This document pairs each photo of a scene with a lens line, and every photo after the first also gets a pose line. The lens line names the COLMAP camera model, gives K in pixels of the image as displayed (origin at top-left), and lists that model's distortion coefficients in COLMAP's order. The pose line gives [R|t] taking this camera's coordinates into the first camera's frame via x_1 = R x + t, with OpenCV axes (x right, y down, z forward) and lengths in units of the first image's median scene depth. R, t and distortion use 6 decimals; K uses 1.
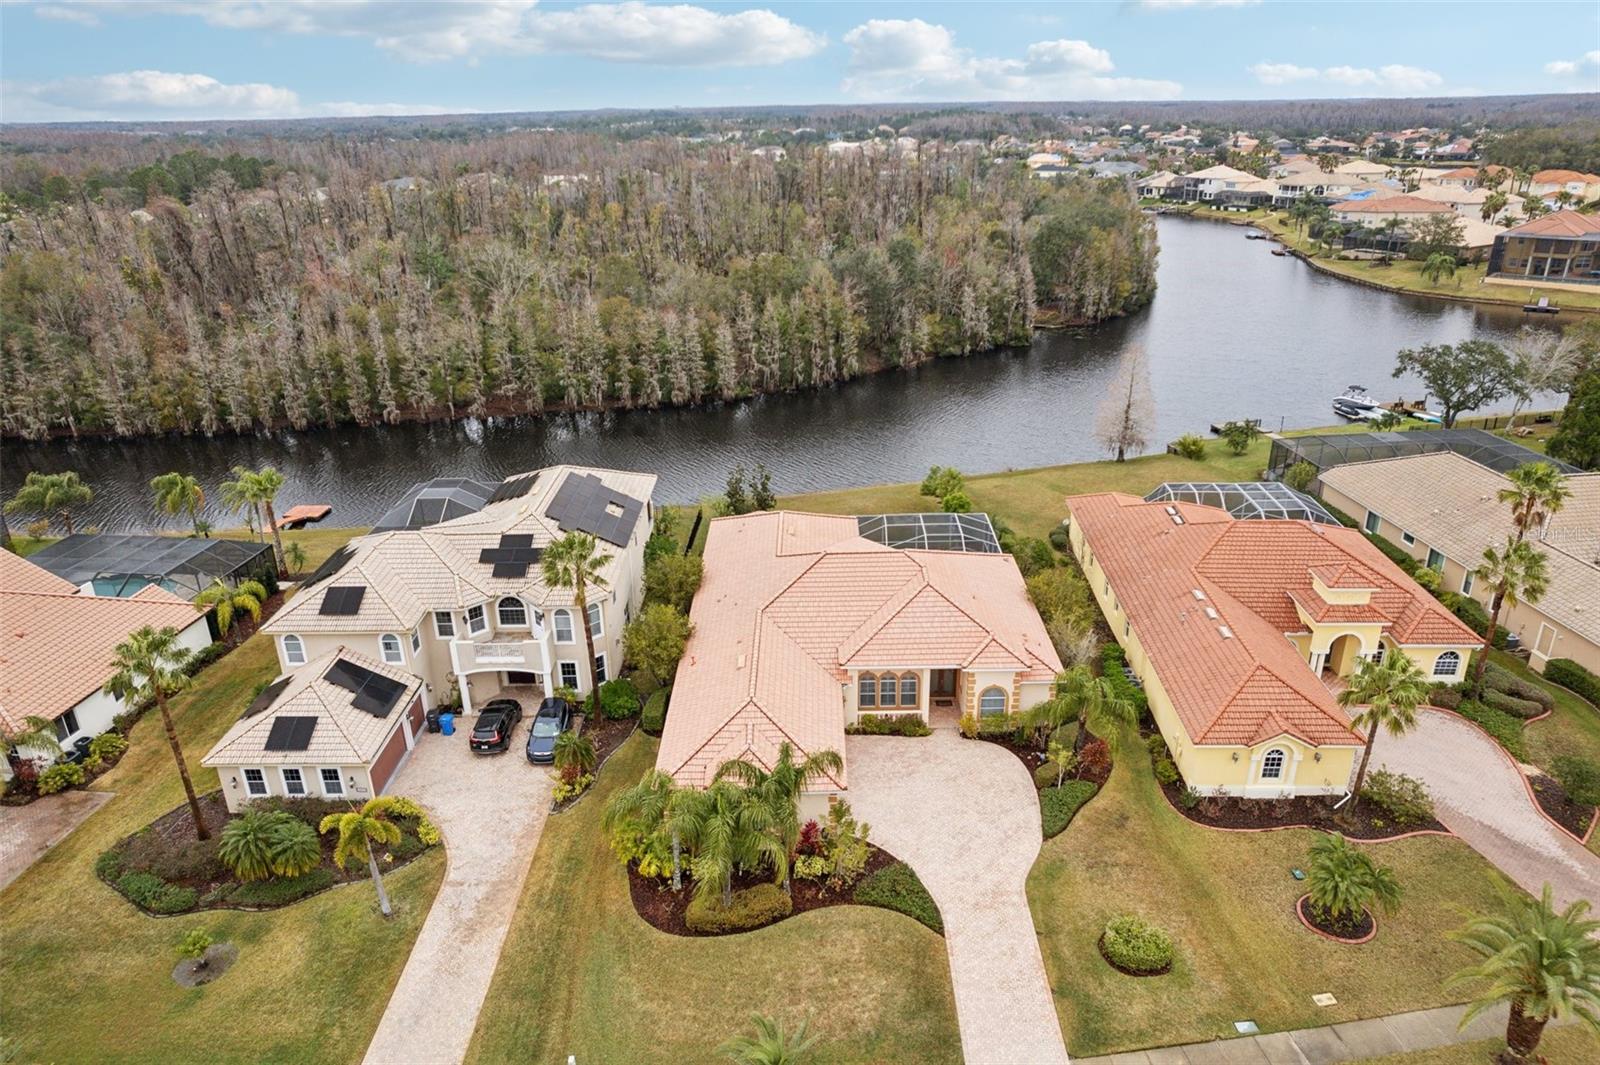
lens RADIAL K [[1046.2, 0, 807.4], [0, 1046.2, 532.3], [0, 0, 1]] dist [-0.067672, 0.052219]
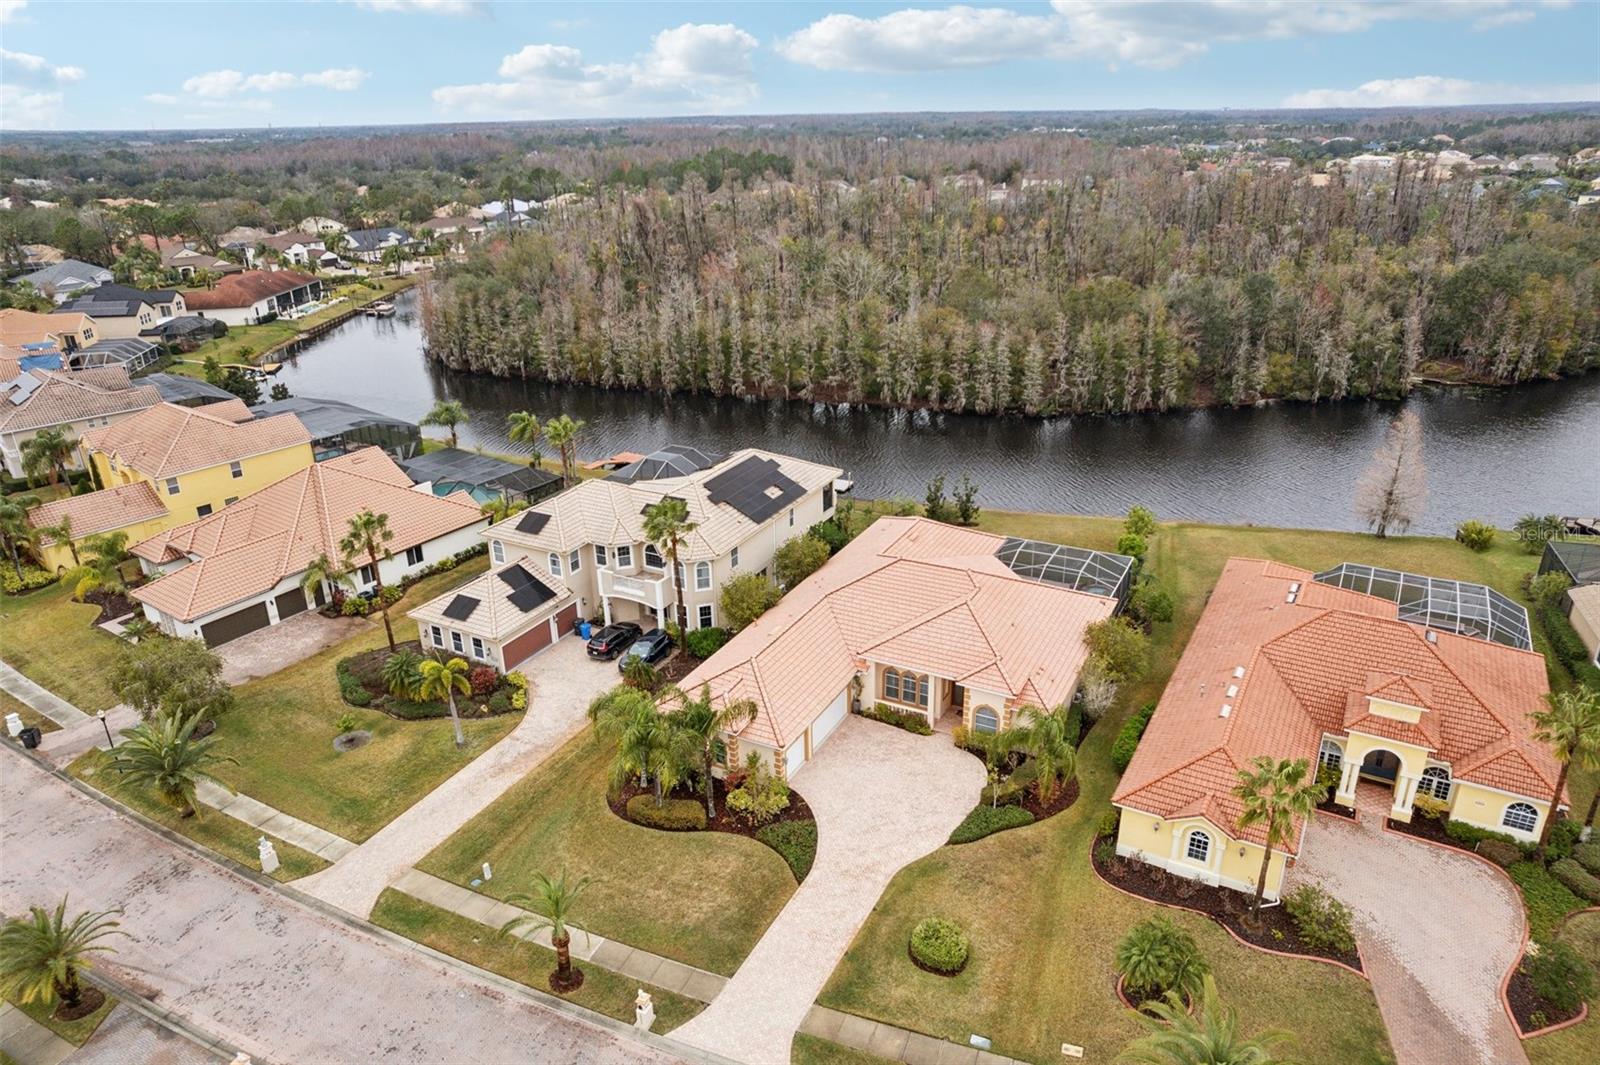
lens RADIAL K [[1035.1, 0, 805.4], [0, 1035.1, 536.7], [0, 0, 1]] dist [-0.075686, 0.066766]
pose [[0.884796, 0.179592, -0.429981, 0.421829], [-0.175560, 0.983228, 0.049410, -0.042060], [0.431643, 0.031770, 0.901485, -0.044947]]
